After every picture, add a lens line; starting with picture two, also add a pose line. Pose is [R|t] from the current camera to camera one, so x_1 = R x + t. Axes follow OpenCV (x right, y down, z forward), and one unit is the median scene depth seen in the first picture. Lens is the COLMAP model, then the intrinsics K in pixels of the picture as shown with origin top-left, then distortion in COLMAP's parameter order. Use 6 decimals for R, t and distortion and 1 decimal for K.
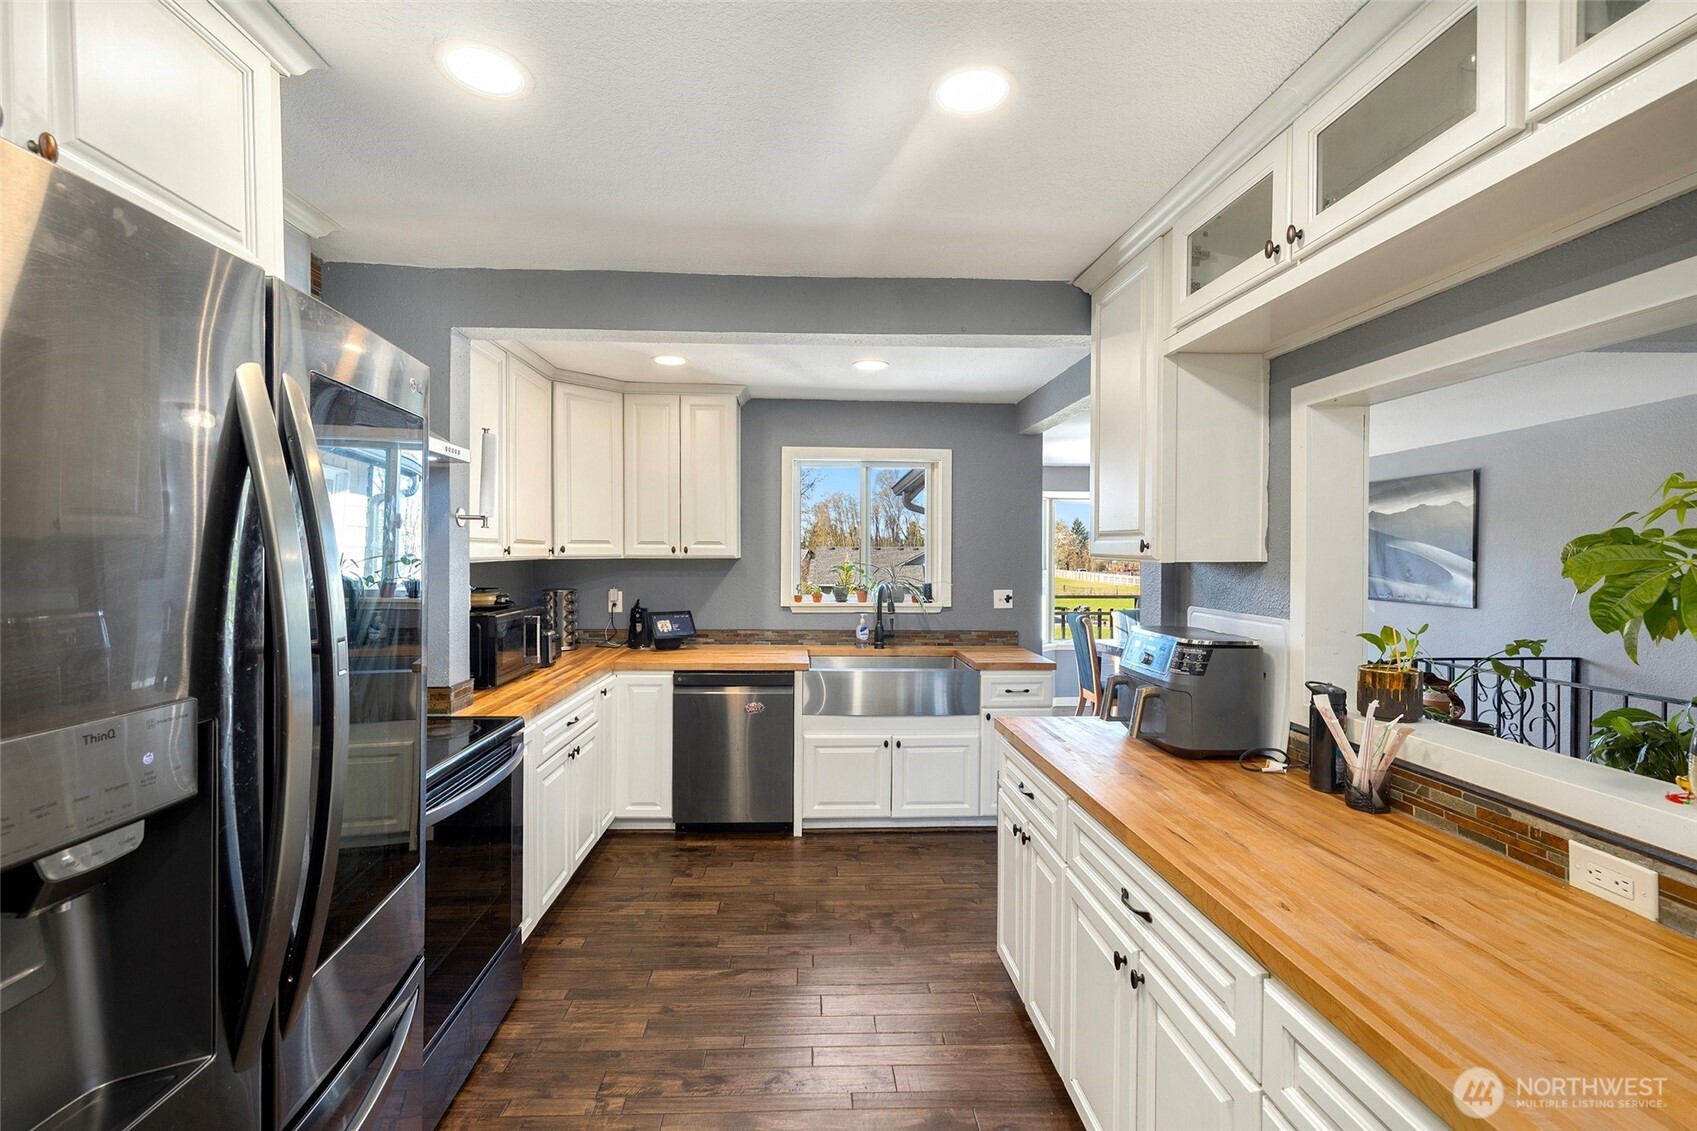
lens RADIAL K [[727.5, 0, 833.3], [0, 727.5, 566.8], [0, 0, 1]] dist [-0.000061, 0.000473]
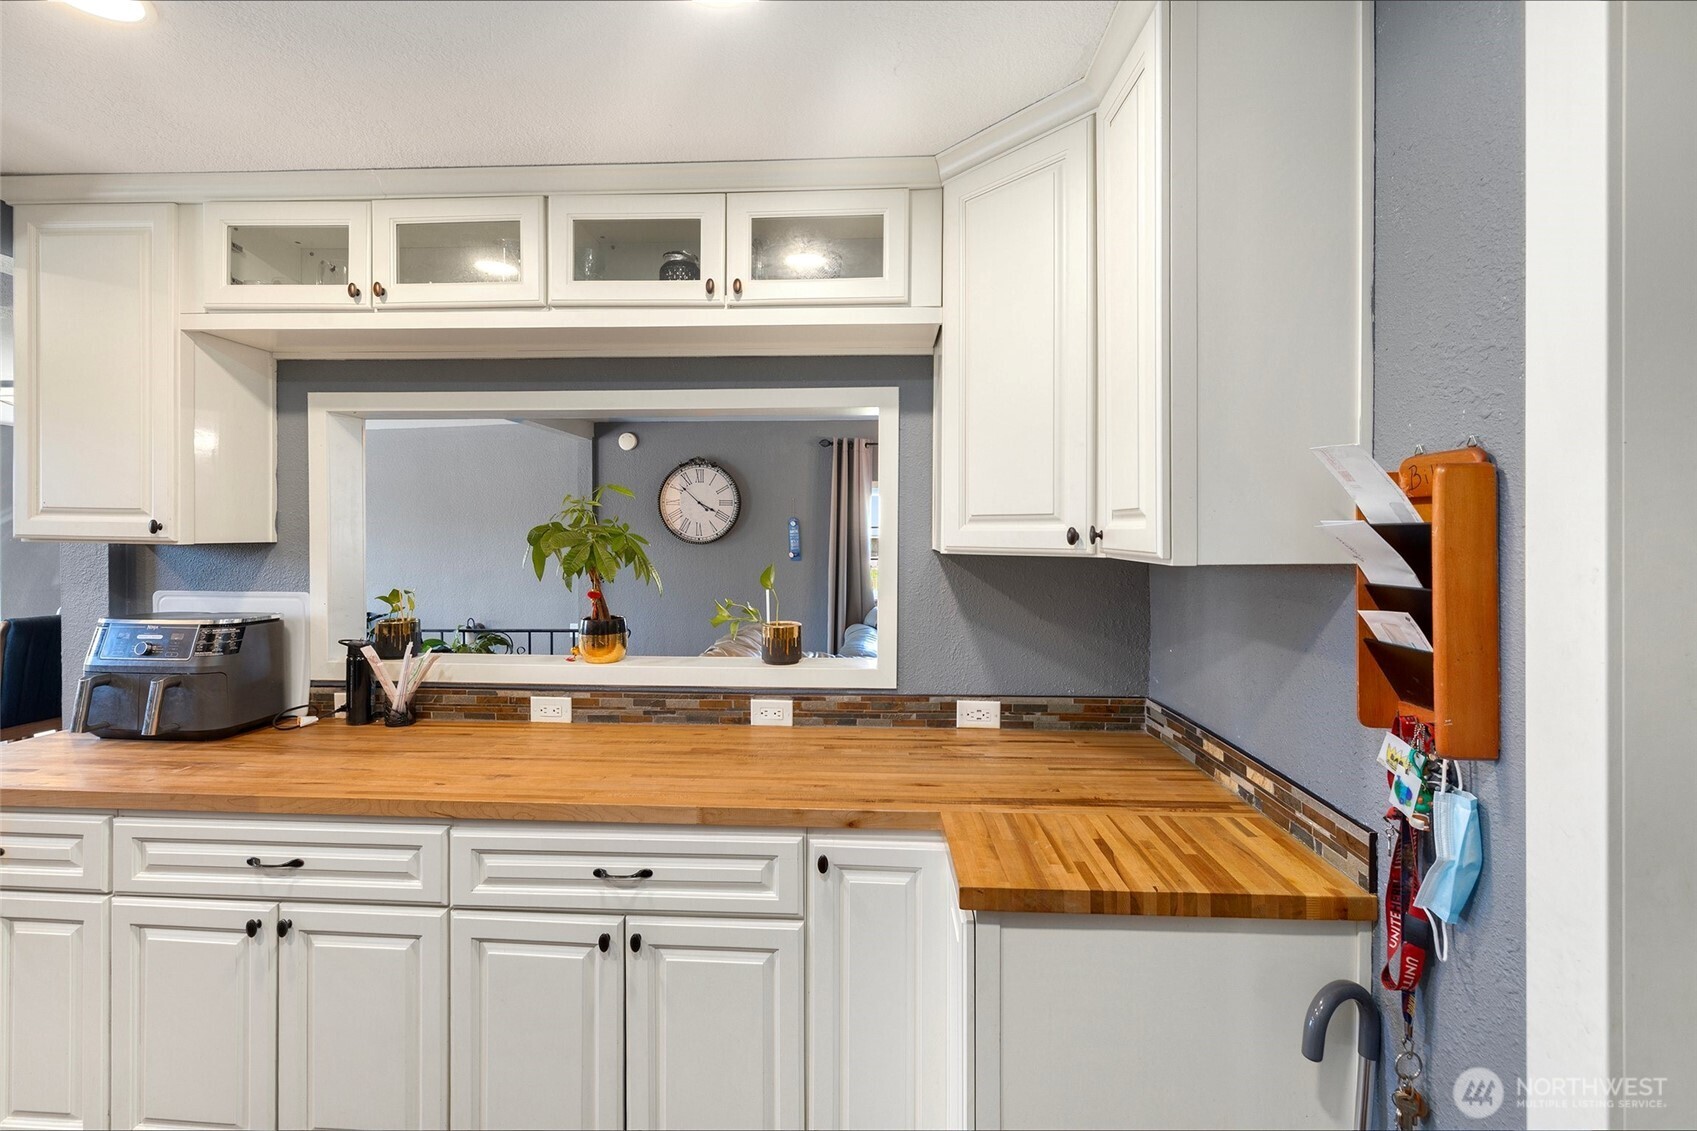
lens RADIAL K [[713.6, 0, 842.5], [0, 713.6, 543.9], [0, 0, 1]] dist [-0.000886, 0.000265]
pose [[0.100814, -0.013603, 0.994812, -0.390775], [0.014830, 0.999816, 0.012168, -0.004762], [-0.994795, 0.013526, 0.100997, 0.037799]]
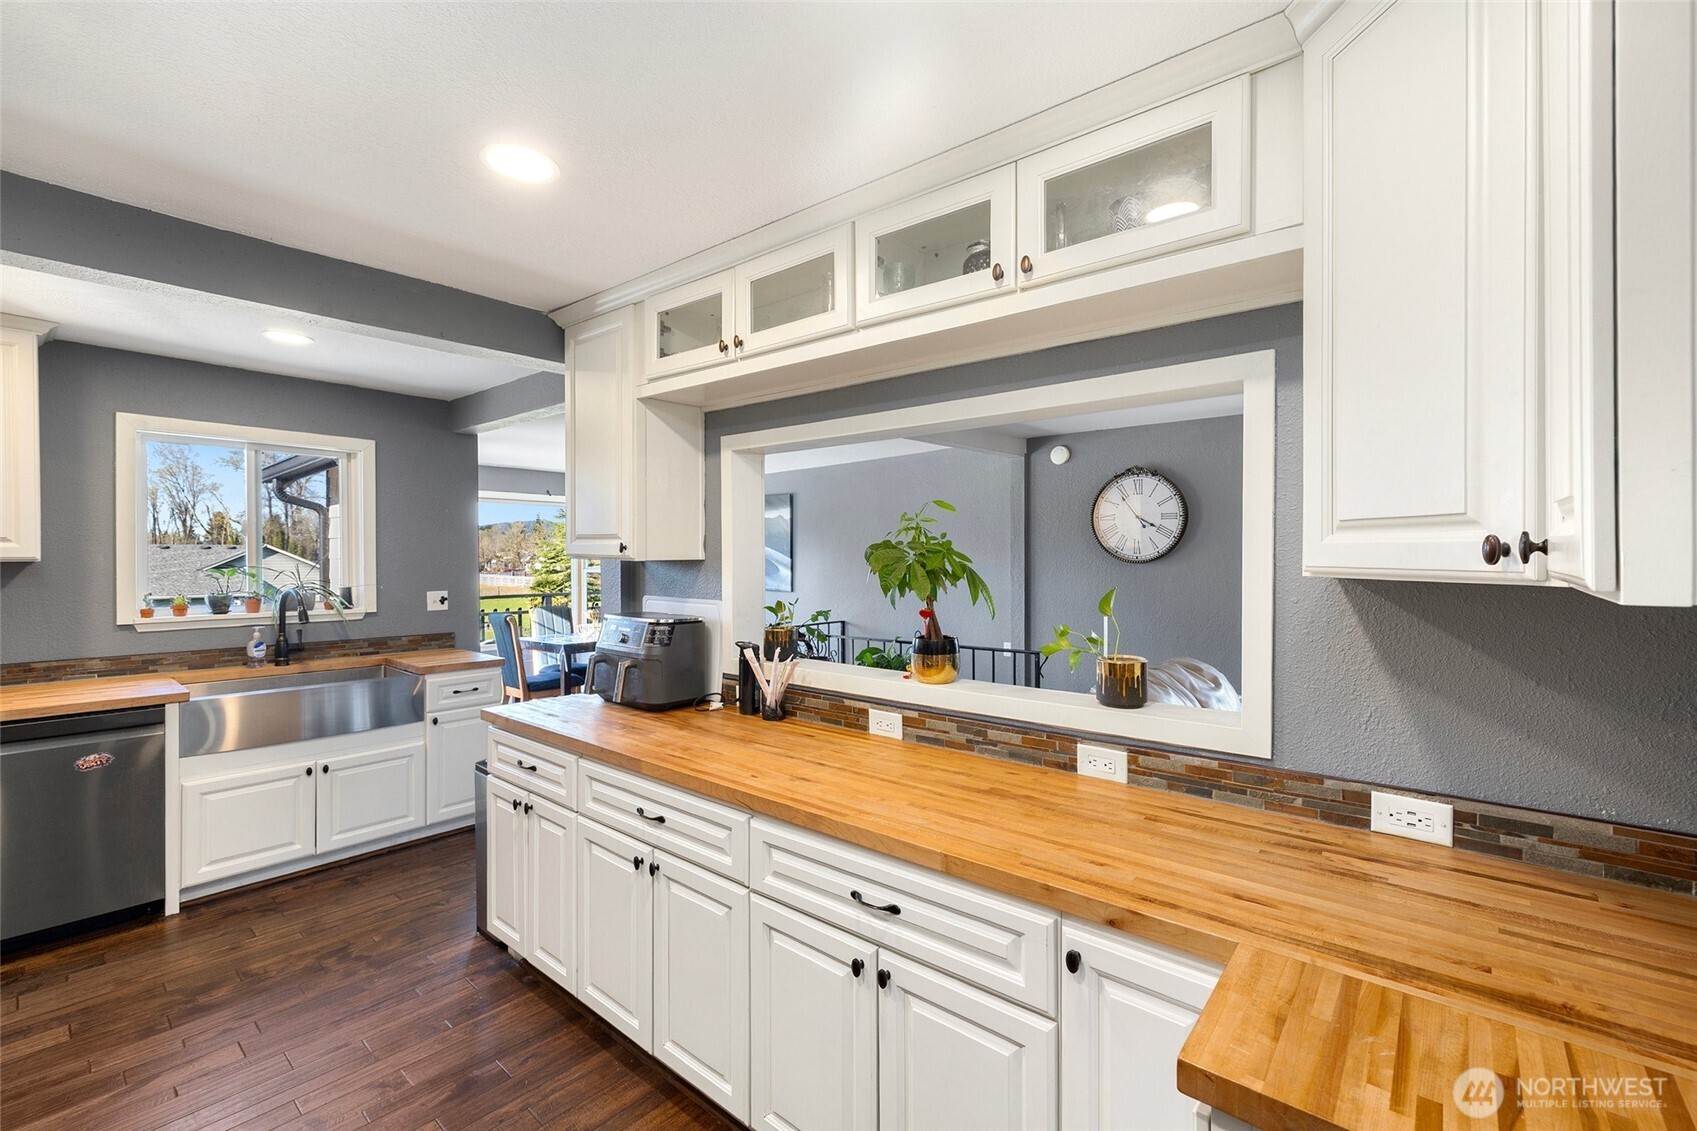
lens RADIAL K [[734.4, 0, 848.5], [0, 734.4, 565.5], [0, 0, 1]] dist [0.001324, 0.000663]
pose [[0.680728, -0.014040, 0.732402, -0.233032], [0.014873, 0.999875, 0.005344, 0.000966], [-0.732385, 0.007256, 0.680852, -0.141072]]
